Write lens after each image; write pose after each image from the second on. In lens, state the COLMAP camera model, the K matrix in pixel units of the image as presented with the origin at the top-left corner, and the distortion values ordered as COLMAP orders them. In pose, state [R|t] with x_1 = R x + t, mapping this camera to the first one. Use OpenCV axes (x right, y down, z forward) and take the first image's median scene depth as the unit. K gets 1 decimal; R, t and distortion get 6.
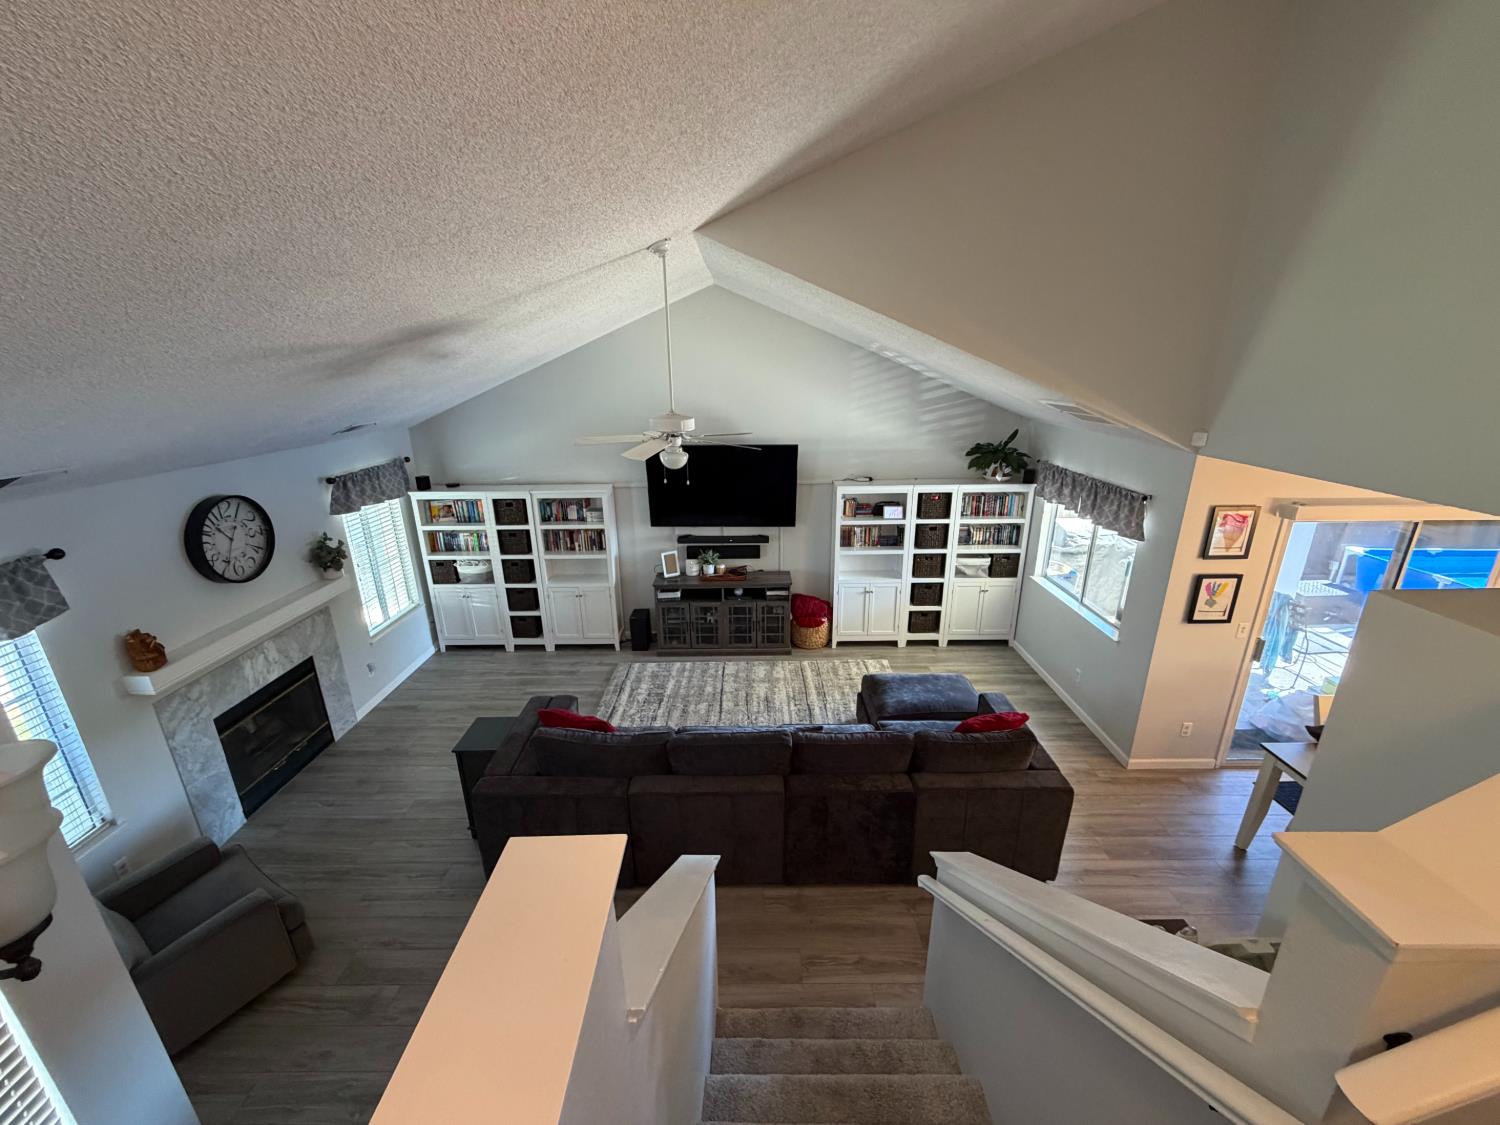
lens RADIAL K [[600.0, 0, 743.5], [0, 600.0, 563.9], [0, 0, 1]] dist [0.008312, 0.000139]
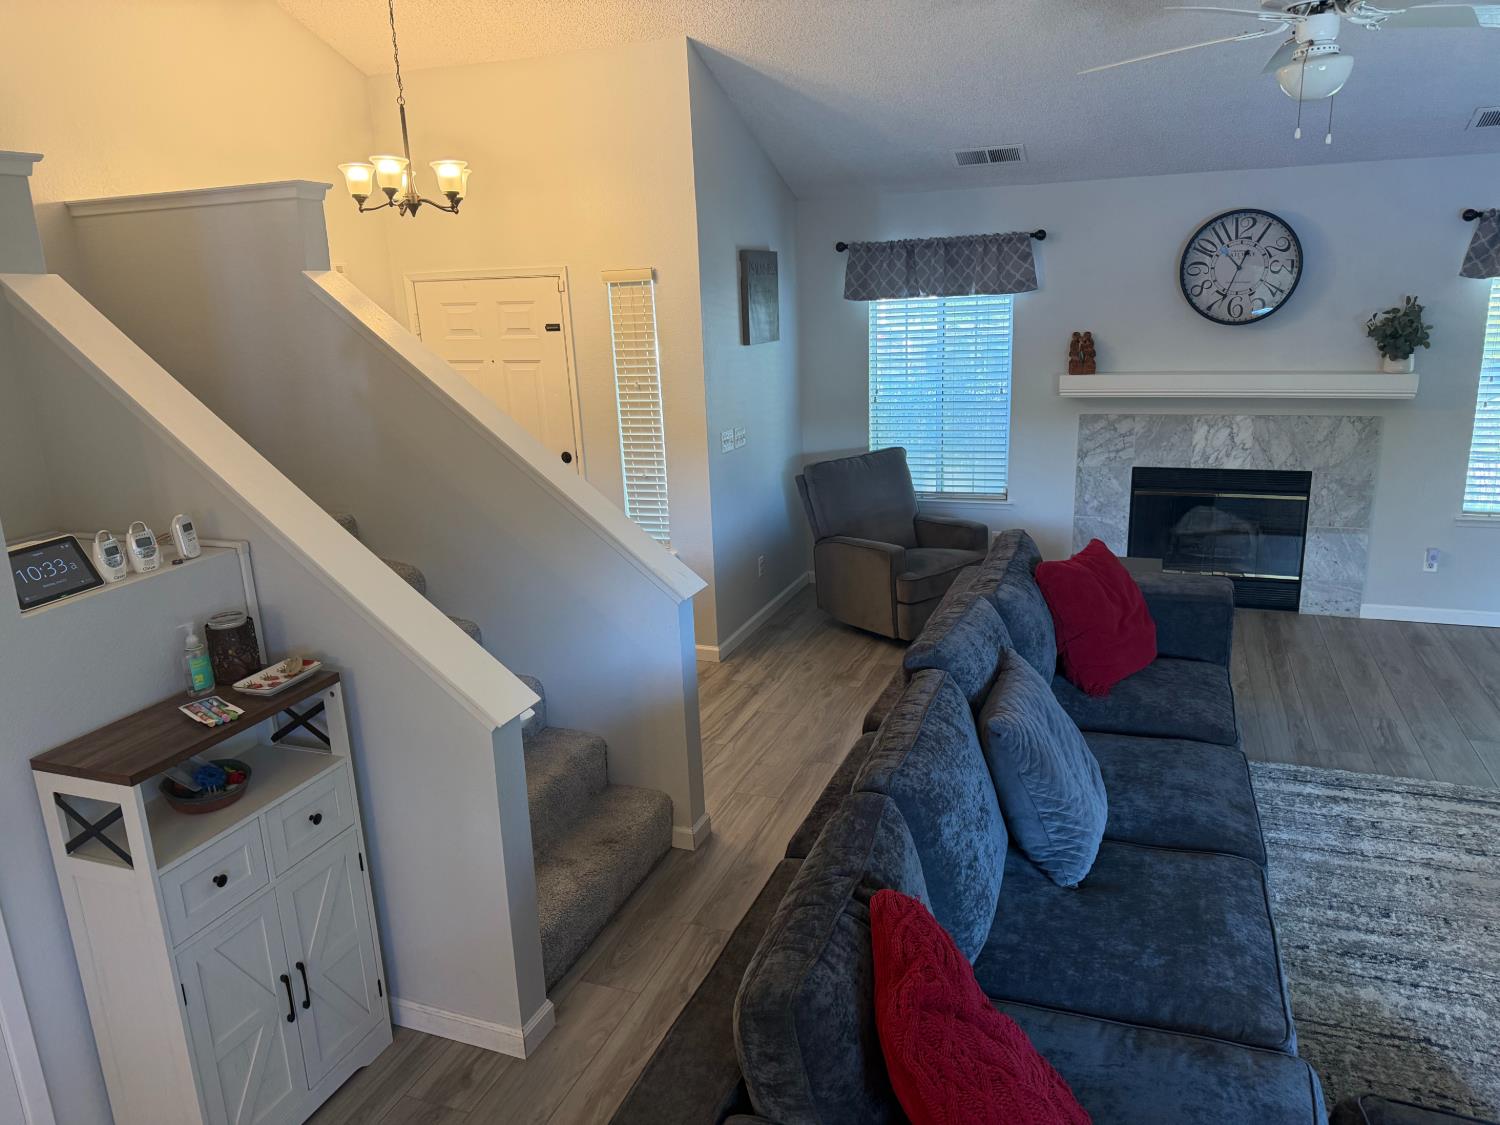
lens RADIAL K [[1054.0, 0, 748.0], [0, 1054.0, 552.7], [0, 0, 1]] dist [0.061352, -0.082034]
pose [[-0.348455, 0.261232, -0.900187, 0.483903], [-0.253805, 0.898205, 0.358902, -0.028495], [0.902309, 0.353533, -0.246682, 0.594779]]
